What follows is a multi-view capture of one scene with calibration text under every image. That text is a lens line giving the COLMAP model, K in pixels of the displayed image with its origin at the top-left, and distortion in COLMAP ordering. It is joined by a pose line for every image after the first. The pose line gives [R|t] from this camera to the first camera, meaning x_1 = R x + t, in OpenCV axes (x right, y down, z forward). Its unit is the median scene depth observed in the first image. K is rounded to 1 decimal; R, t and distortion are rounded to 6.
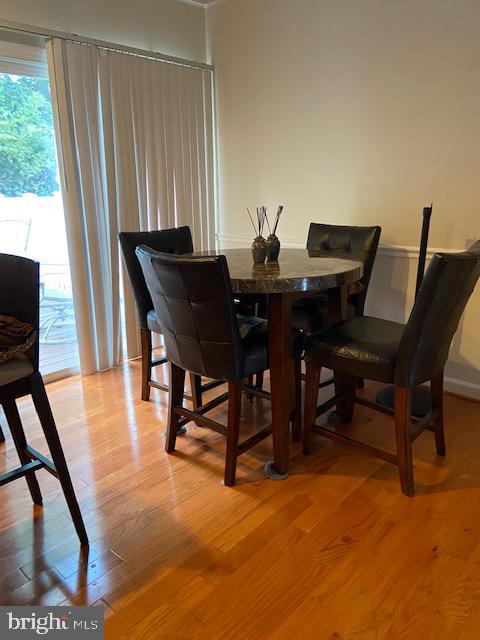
lens RADIAL K [[475.3, 0, 237.7], [0, 475.3, 308.8], [0, 0, 1]] dist [0.025816, -0.005752]
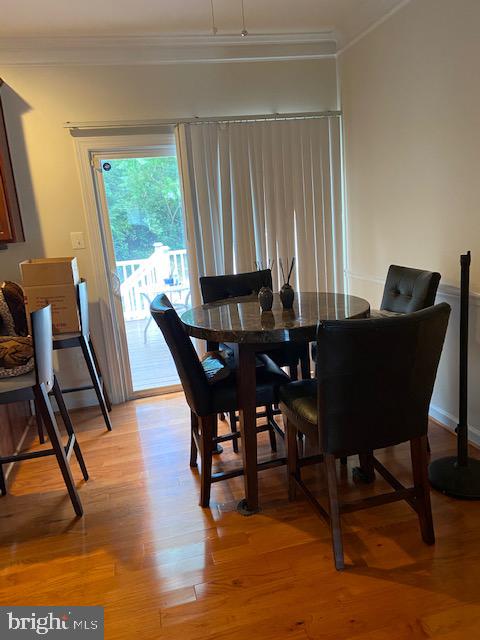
lens RADIAL K [[475.3, 0, 237.7], [0, 475.3, 308.8], [0, 0, 1]] dist [0.025816, -0.005752]
pose [[0.829453, 0.050116, -0.556323, 0.515996], [-0.069524, 0.997485, -0.013800, -0.071360], [0.554232, 0.050124, 0.830852, 0.057257]]
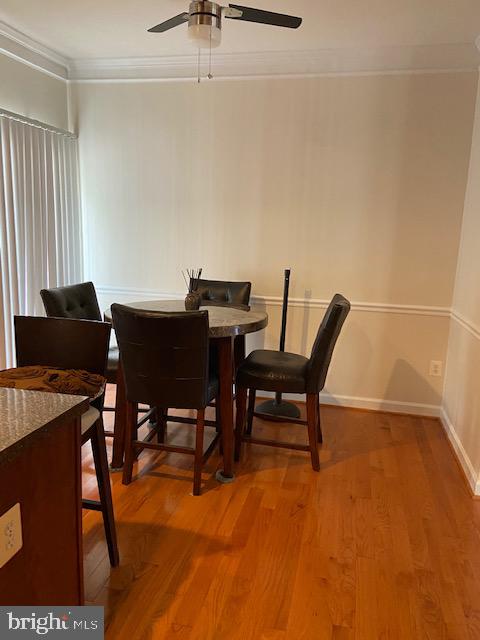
lens RADIAL K [[475.3, 0, 237.7], [0, 475.3, 308.8], [0, 0, 1]] dist [0.025816, -0.005752]
pose [[0.872434, -0.036103, 0.487397, -0.396736], [0.078189, 0.994733, -0.066275, -0.014438], [-0.482437, 0.095930, 0.870662, -0.133639]]
